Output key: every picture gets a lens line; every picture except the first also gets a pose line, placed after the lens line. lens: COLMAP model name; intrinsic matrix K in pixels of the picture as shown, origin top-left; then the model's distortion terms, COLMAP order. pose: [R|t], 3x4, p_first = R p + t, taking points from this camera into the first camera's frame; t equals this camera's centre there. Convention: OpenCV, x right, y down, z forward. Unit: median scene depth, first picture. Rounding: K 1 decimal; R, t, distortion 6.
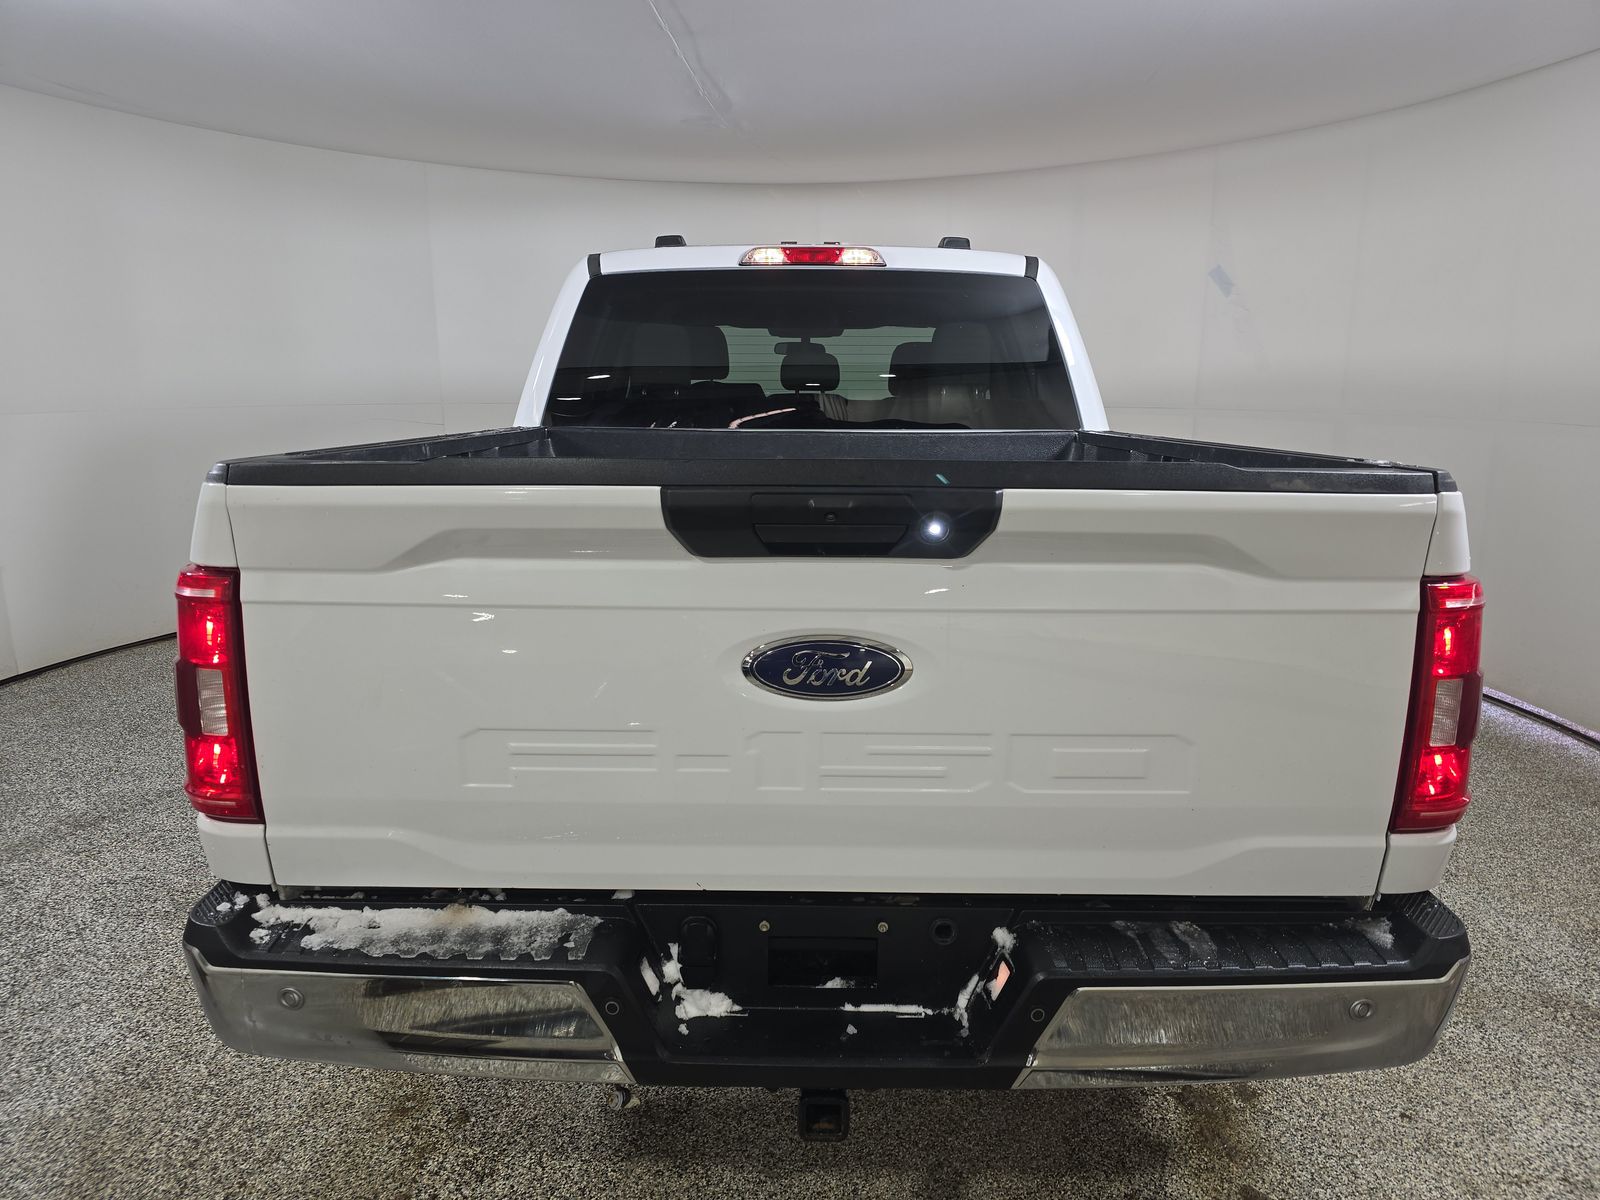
lens RADIAL K [[1037.8, 0, 800.0], [0, 1037.8, 600.0], [0, 0, 1]] dist [0.061647, -0.059912]
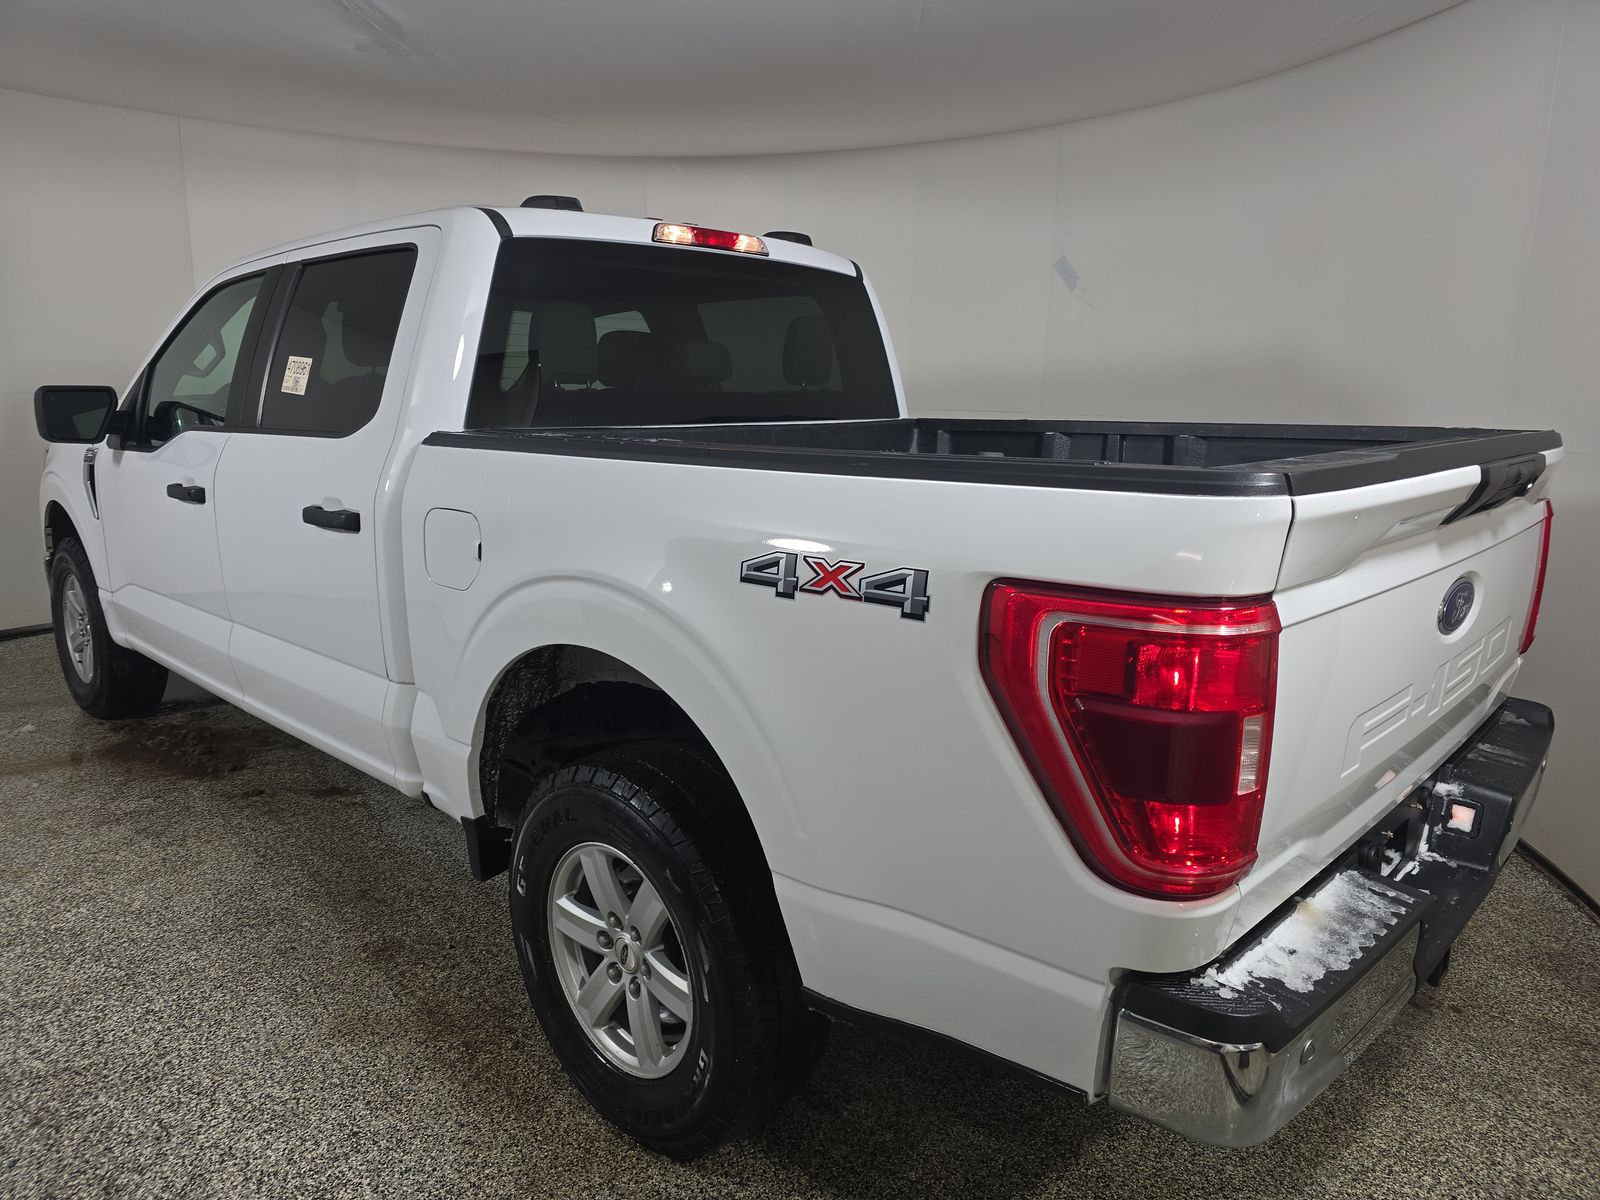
lens RADIAL K [[1037.8, 0, 800.0], [0, 1037.8, 600.0], [0, 0, 1]] dist [0.061647, -0.059912]
pose [[0.700965, -0.151062, 0.697014, -0.633839], [0.140455, 0.987411, 0.072748, -0.065711], [-0.699229, 0.046905, 0.713358, 0.289539]]
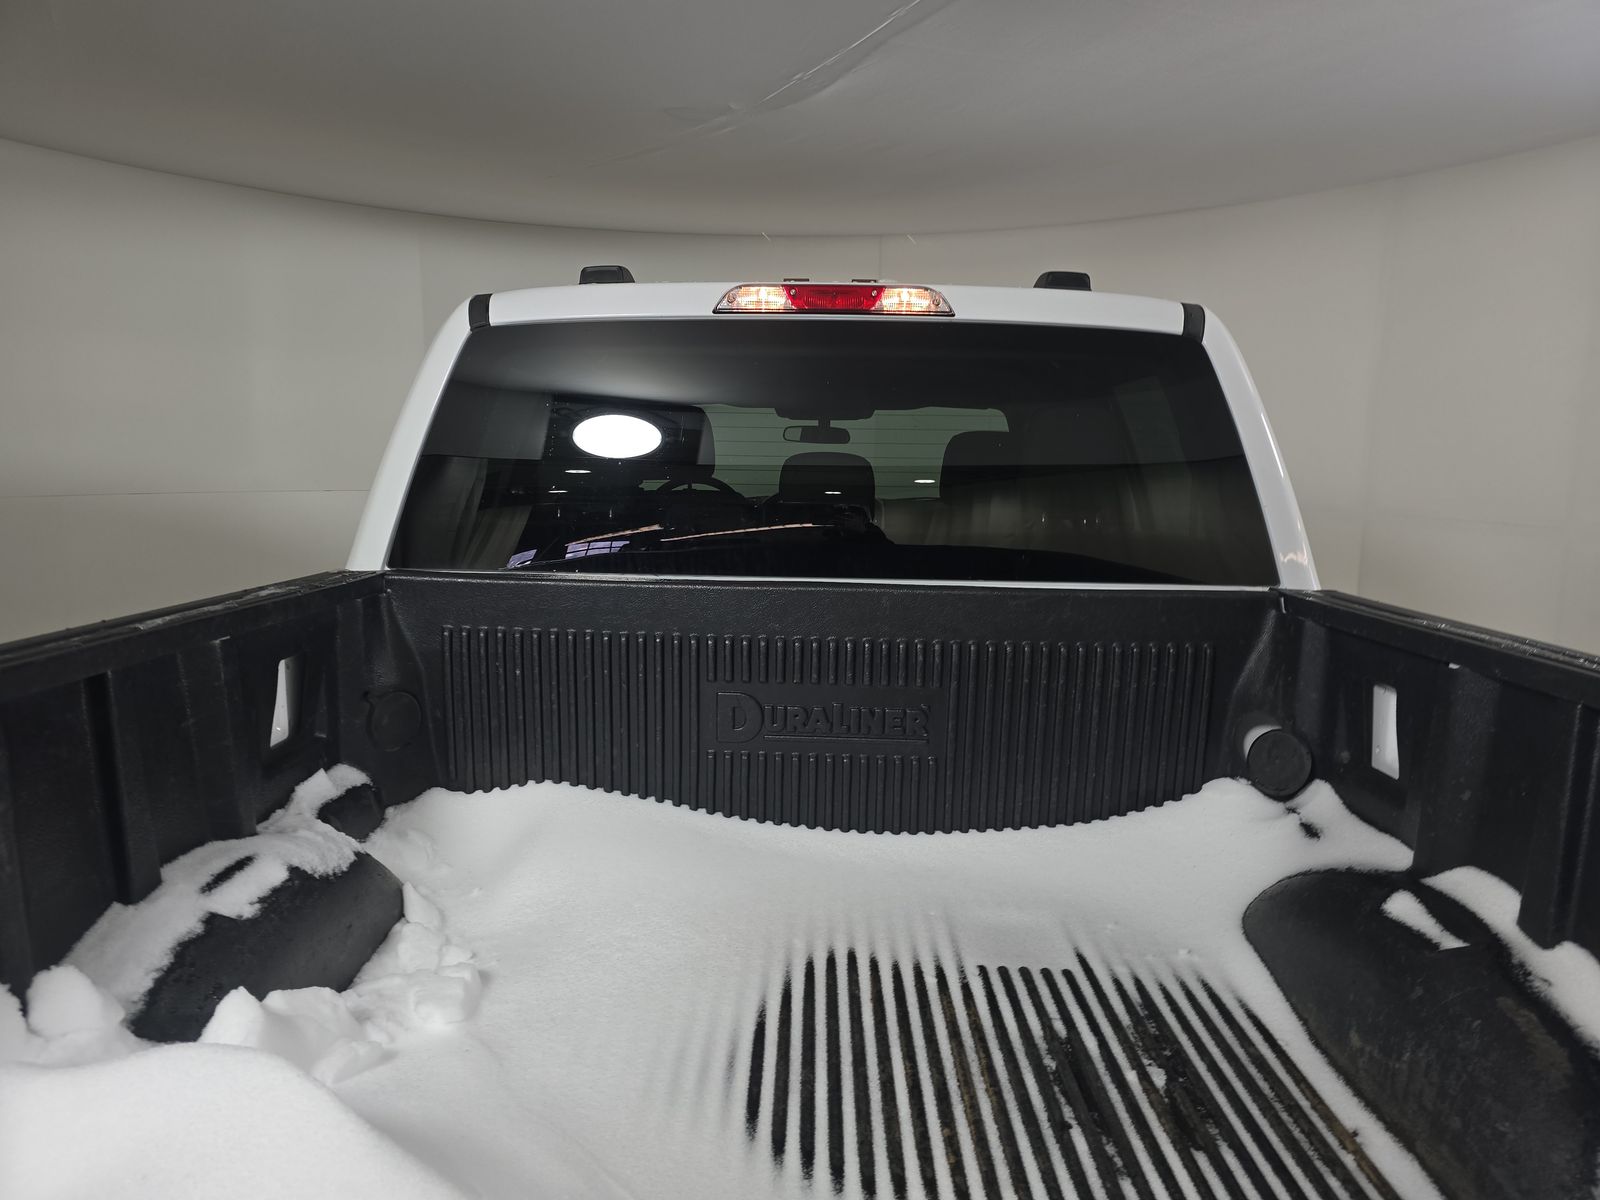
lens RADIAL K [[1088.9, 0, 783.1], [0, 1088.9, 646.0], [0, 0, 1]] dist [0.043557, -0.076360]
pose [[0.999410, 0.014981, -0.030915, 0.005432], [-0.016172, 0.999122, -0.038636, -0.100901], [0.030309, 0.039113, 0.998775, 0.367110]]
